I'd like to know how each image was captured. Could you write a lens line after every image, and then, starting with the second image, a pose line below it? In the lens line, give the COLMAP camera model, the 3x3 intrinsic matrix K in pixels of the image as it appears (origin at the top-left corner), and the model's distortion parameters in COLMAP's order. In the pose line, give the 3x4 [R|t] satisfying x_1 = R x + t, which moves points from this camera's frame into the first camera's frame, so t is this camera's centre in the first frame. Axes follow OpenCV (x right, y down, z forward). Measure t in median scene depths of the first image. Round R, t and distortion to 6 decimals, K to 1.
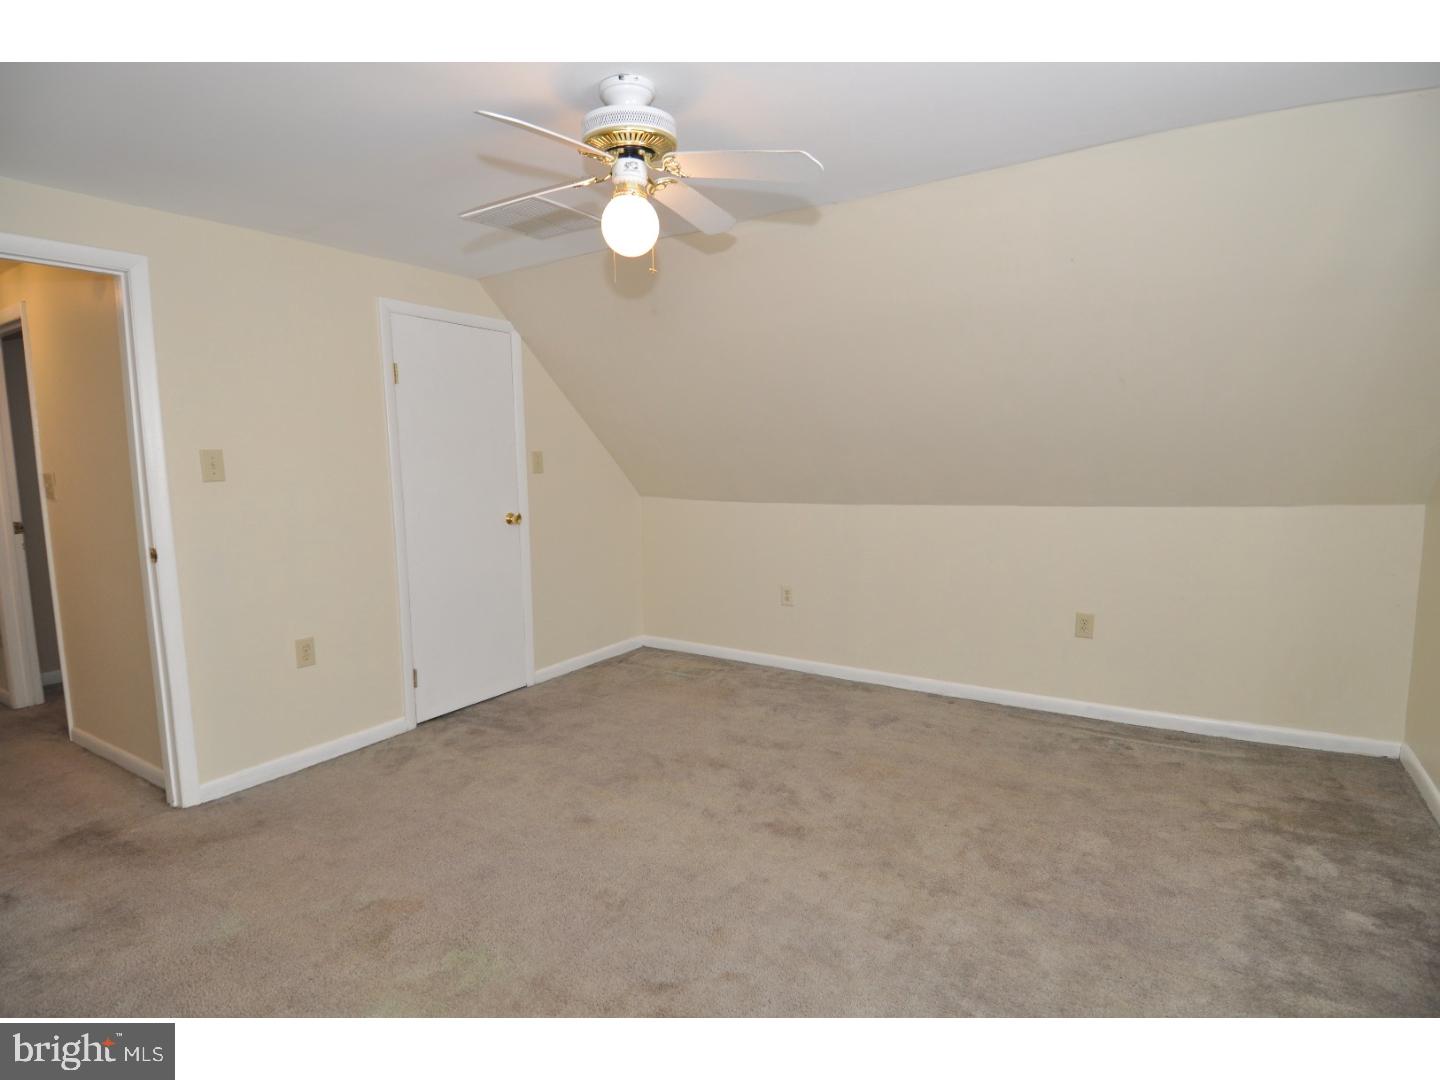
lens RADIAL K [[736.9, 0, 720.0], [0, 736.9, 540.0], [0, 0, 1]] dist [0.049725, -0.057251]
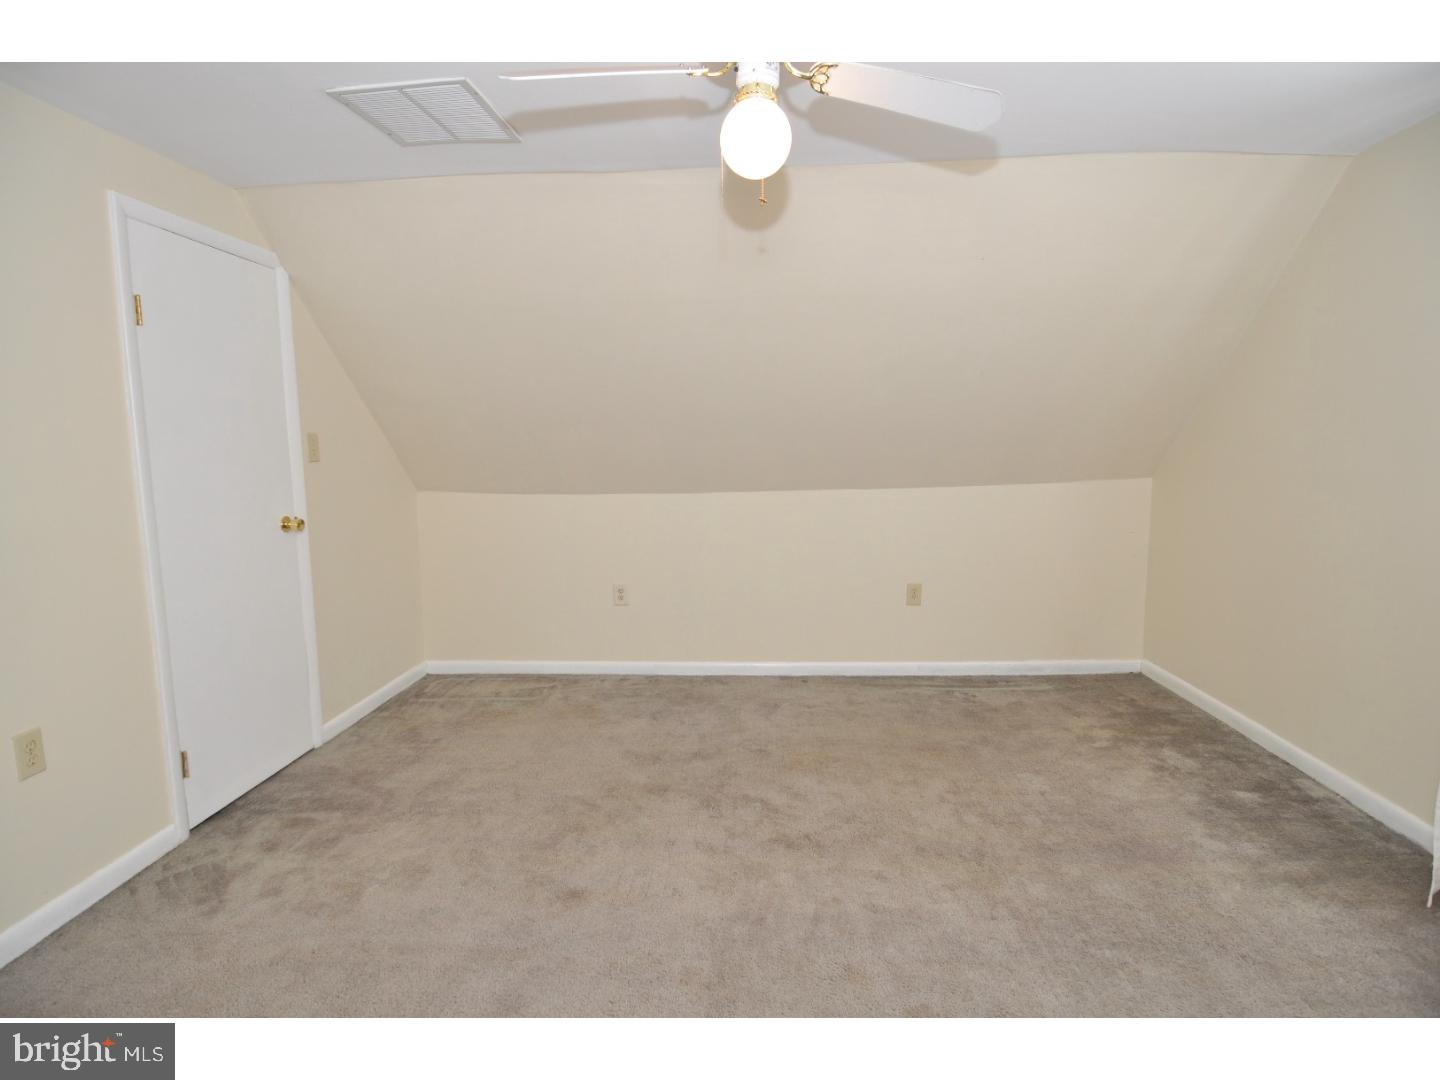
lens RADIAL K [[736.9, 0, 720.0], [0, 736.9, 540.0], [0, 0, 1]] dist [0.049725, -0.057251]
pose [[0.872194, -0.057965, 0.485713, -0.305171], [0.055564, 0.998267, 0.019358, -0.004350], [-0.485994, 0.010105, 0.873904, 0.171027]]
